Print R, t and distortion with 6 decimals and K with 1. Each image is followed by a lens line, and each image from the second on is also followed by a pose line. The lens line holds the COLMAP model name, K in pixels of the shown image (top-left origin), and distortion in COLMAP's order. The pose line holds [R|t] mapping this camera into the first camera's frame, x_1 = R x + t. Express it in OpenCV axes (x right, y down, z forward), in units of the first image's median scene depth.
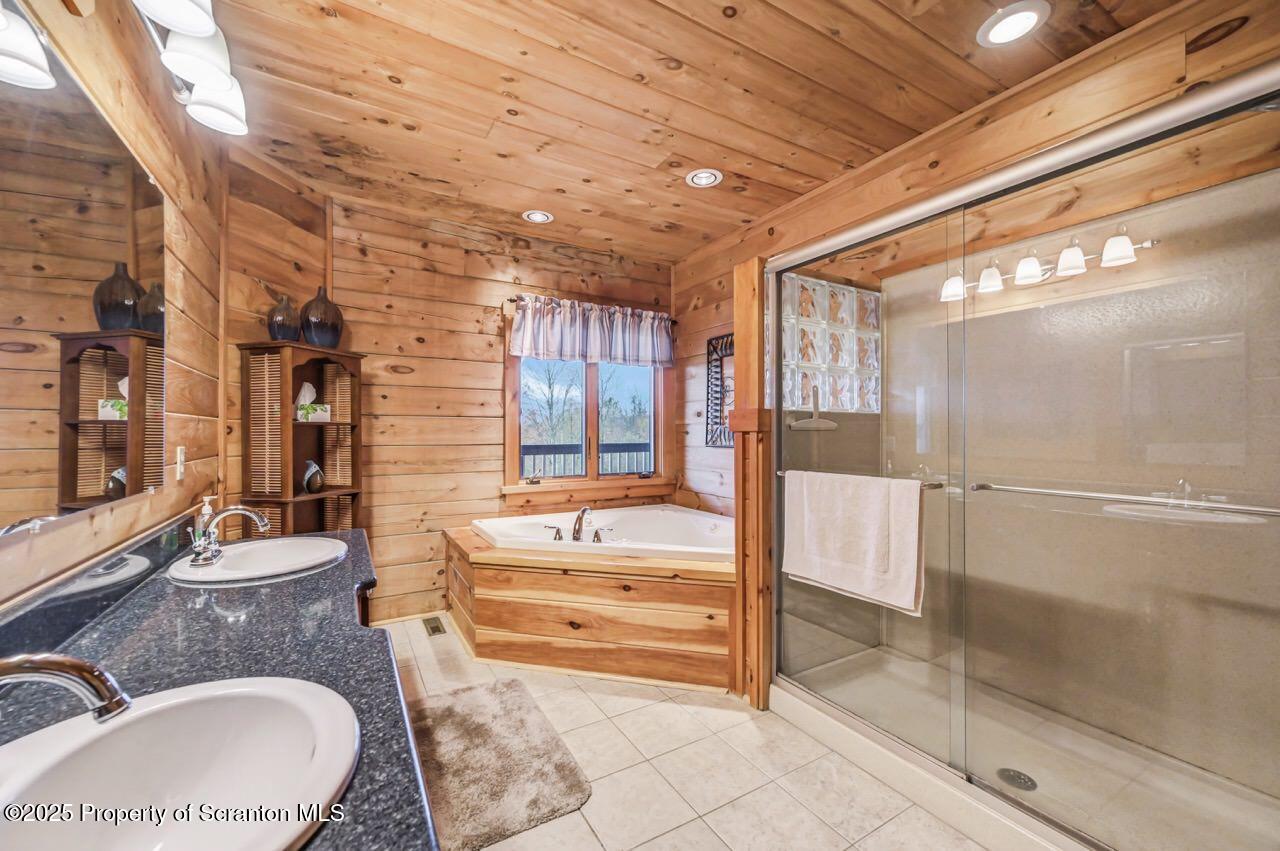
lens RADIAL K [[510.5, 0, 633.1], [0, 510.5, 429.2], [0, 0, 1]] dist [-0.002468, 0.000624]
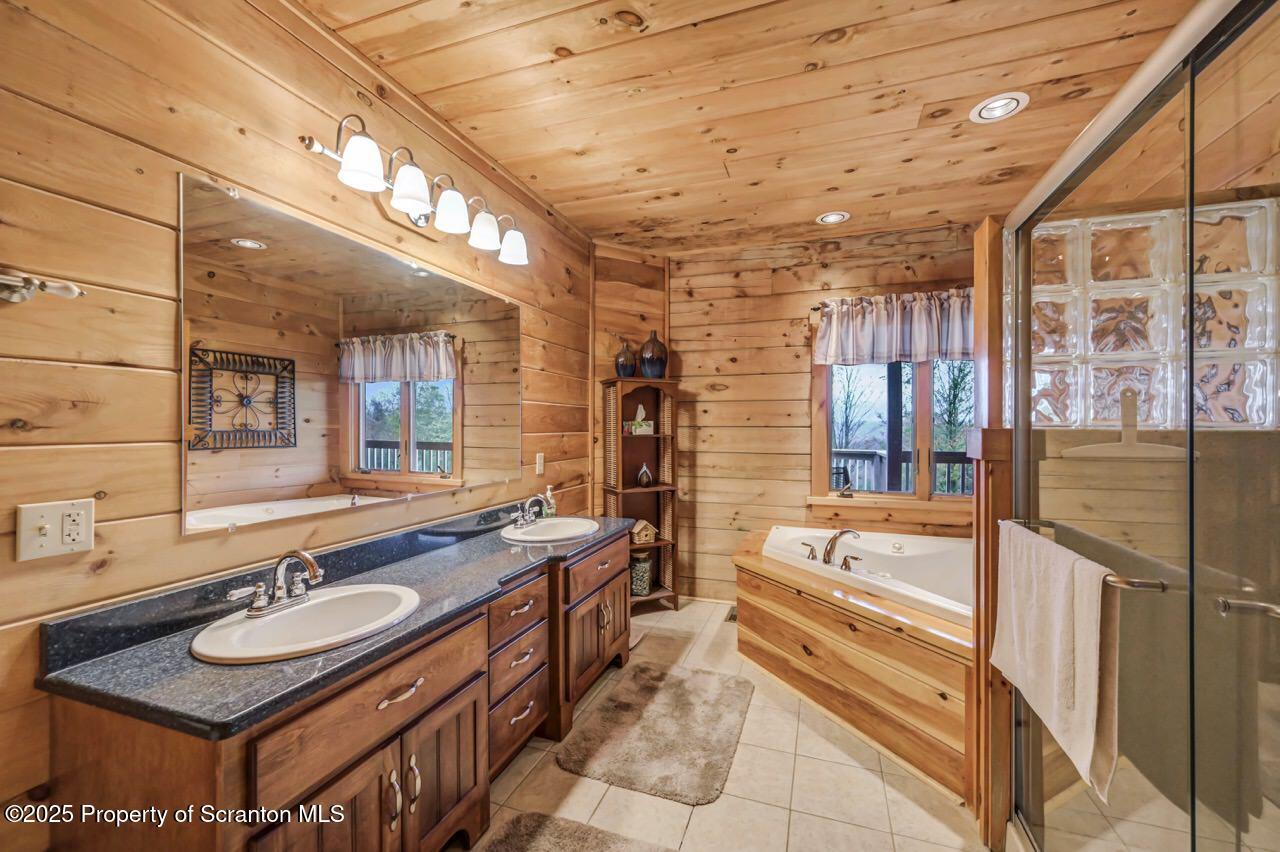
lens RADIAL K [[510.5, 0, 635.0], [0, 510.5, 427.2], [0, 0, 1]] dist [-0.002468, 0.000624]
pose [[0.640401, 0.000712, -0.768041, 0.329004], [0.003947, 0.999983, 0.004219, -0.032458], [0.768031, -0.005733, 0.640387, 0.110194]]
